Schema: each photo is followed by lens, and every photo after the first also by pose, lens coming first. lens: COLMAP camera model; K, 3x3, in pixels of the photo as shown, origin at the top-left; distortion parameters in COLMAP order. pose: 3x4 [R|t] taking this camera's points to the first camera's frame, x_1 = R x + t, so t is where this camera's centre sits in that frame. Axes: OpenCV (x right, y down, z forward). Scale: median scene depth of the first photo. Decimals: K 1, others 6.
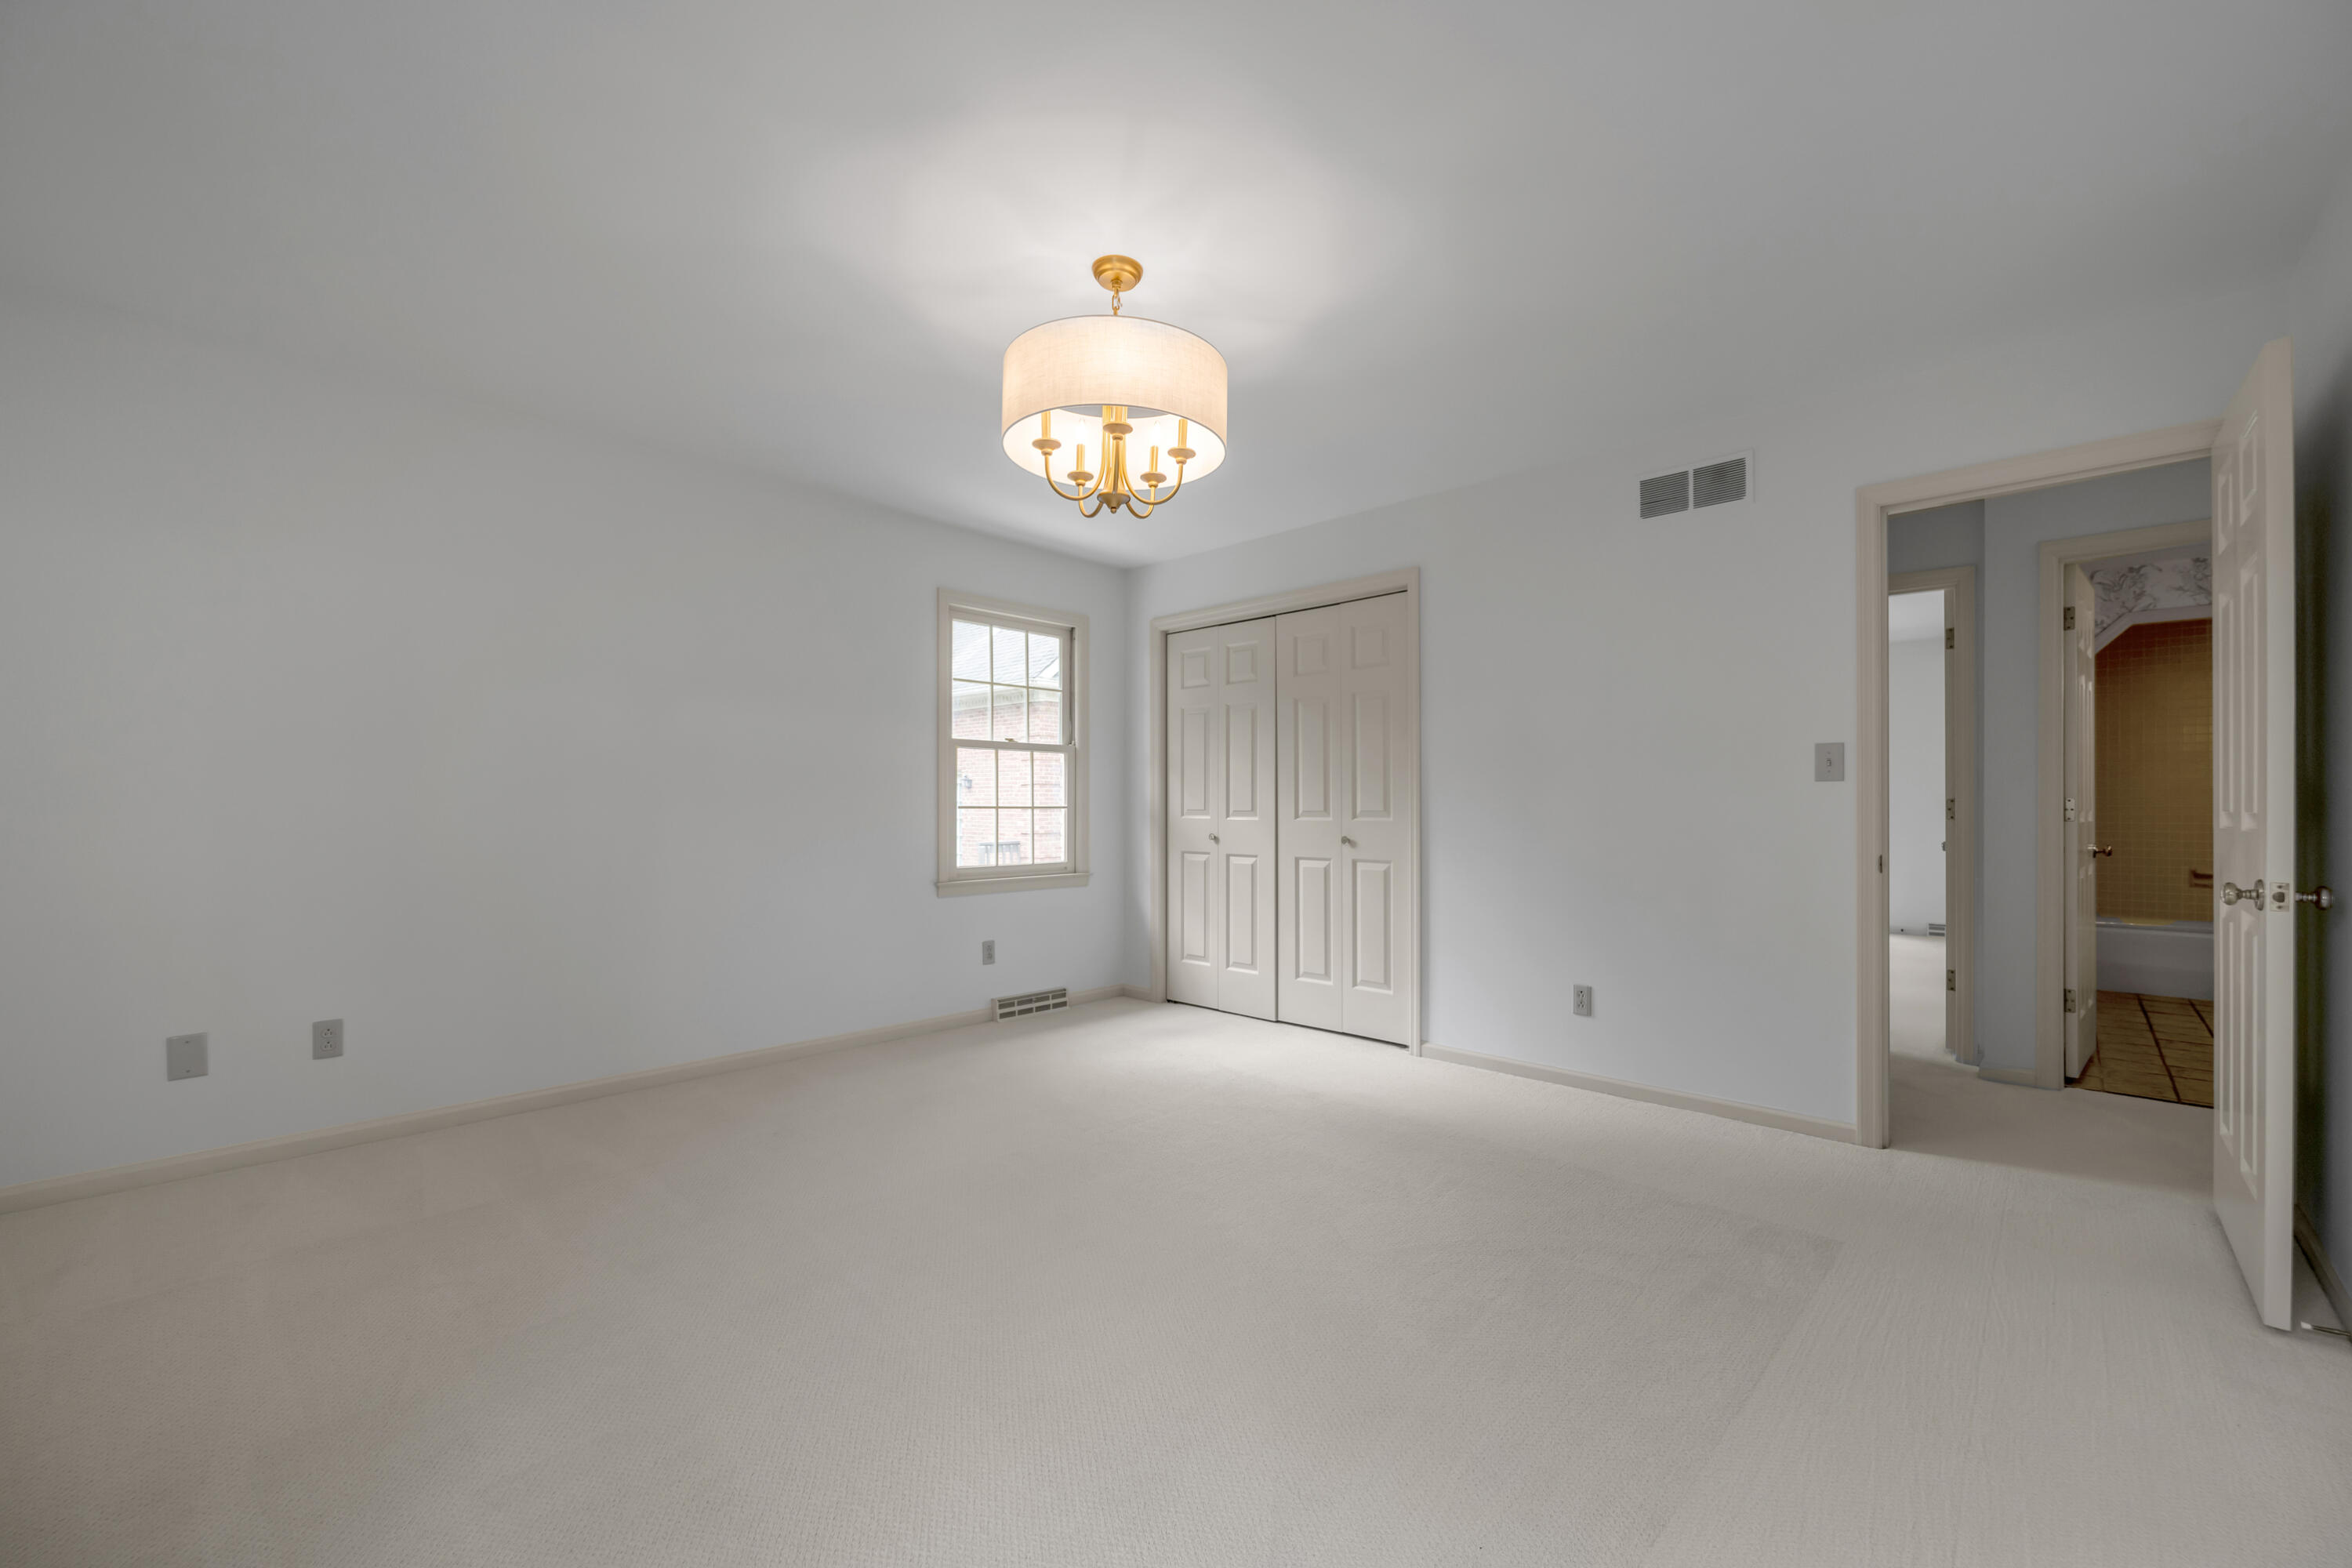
lens RADIAL K [[950.2, 0, 1171.5], [0, 950.2, 793.9], [0, 0, 1]] dist [-0.006970, 0.000390]
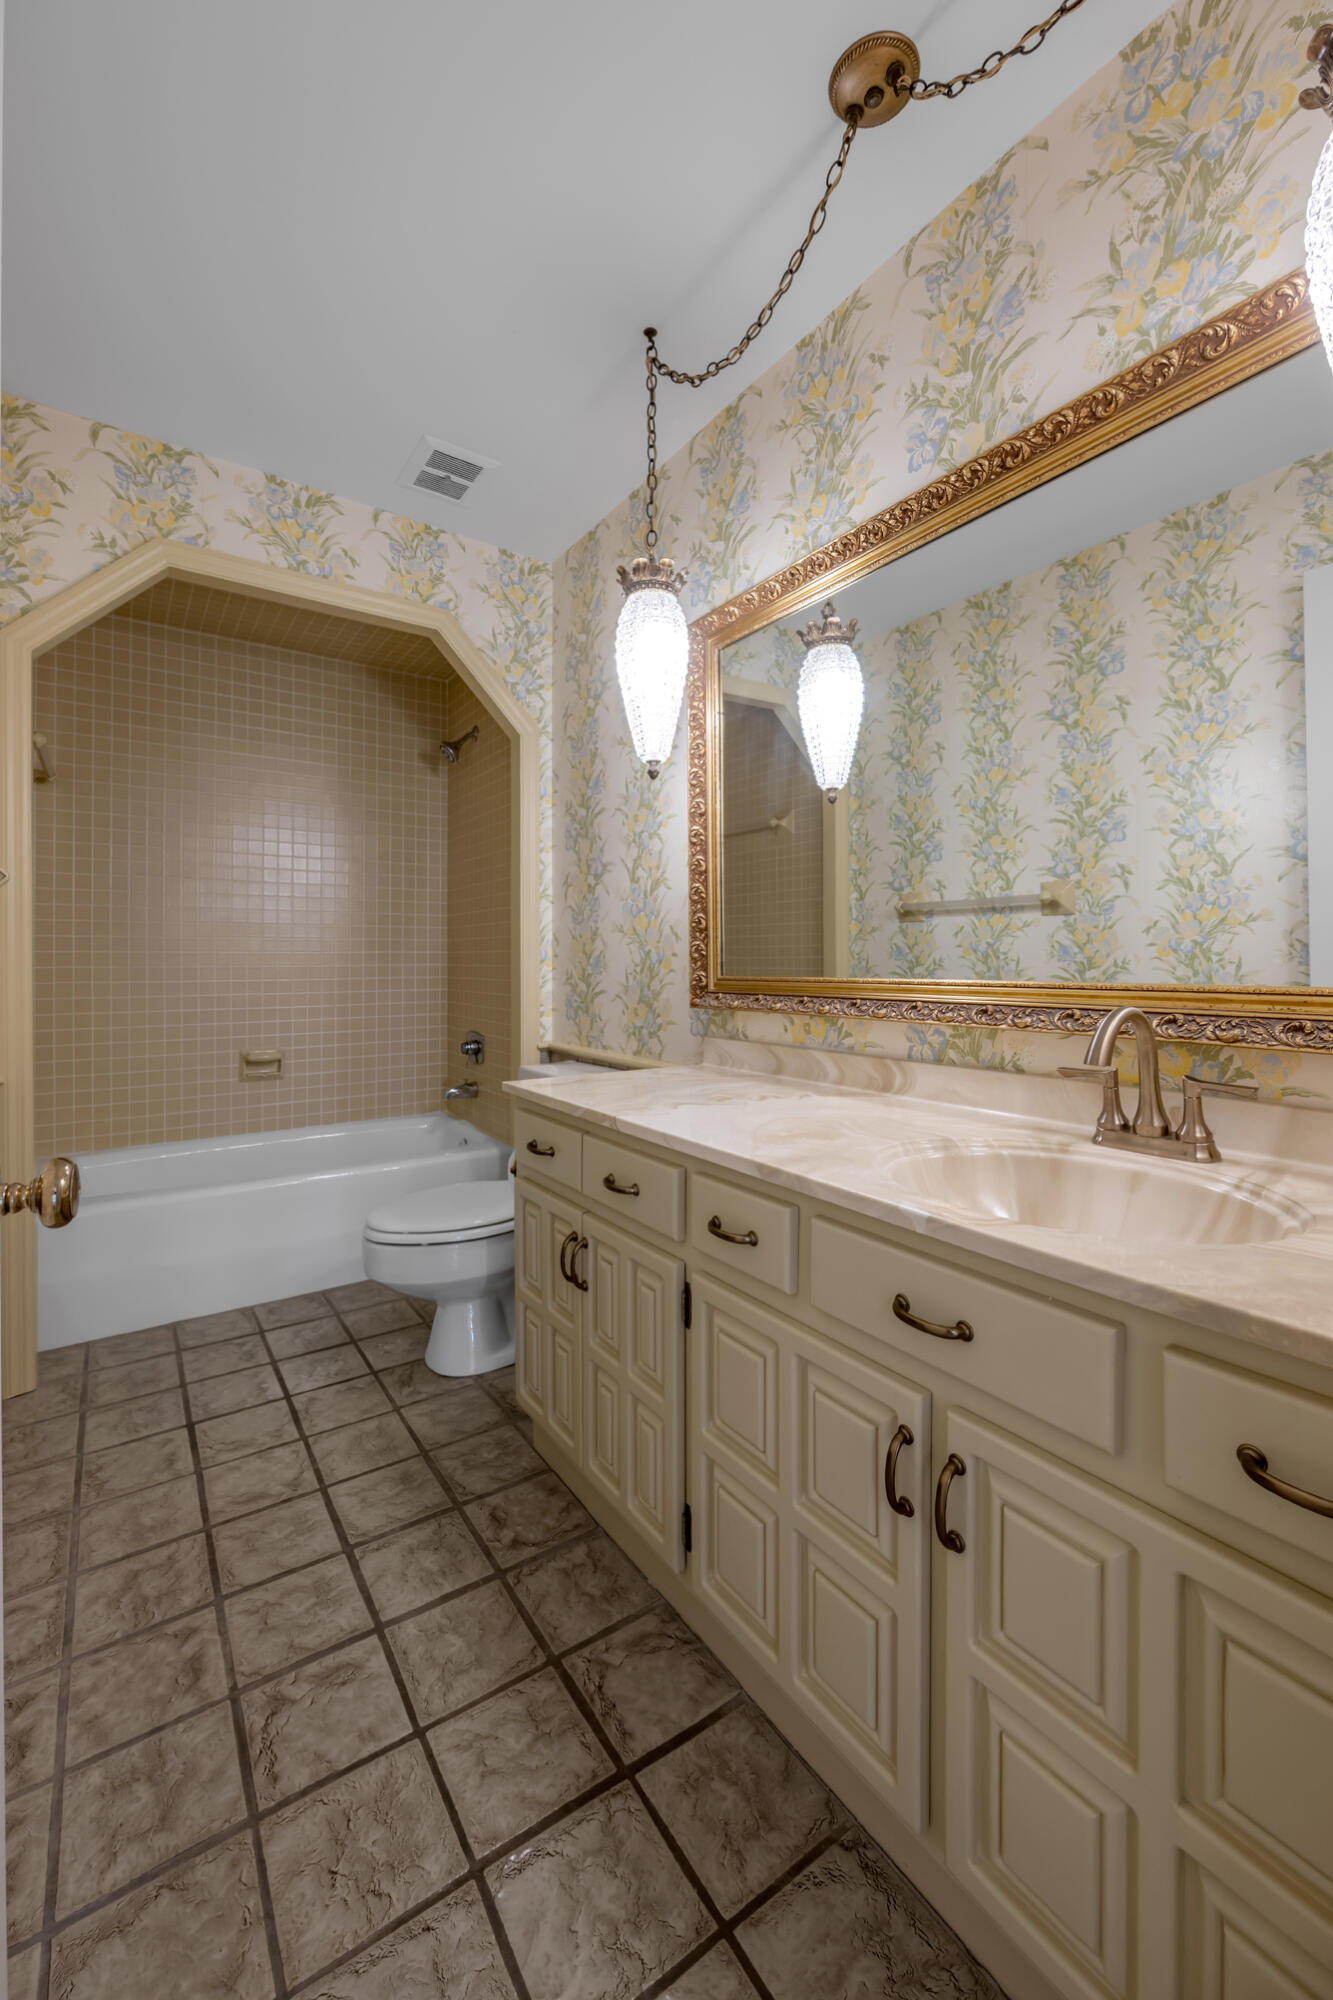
lens RADIAL K [[808.0, 0, 666.6], [0, 808.0, 979.9], [0, 0, 1]] dist [-0.006970, 0.000390]
pose [[0.212796, -0.008751, 0.977058, 0.610265], [-0.007246, 0.999918, 0.010534, 0.022255], [-0.977070, -0.009321, 0.212715, 0.603739]]
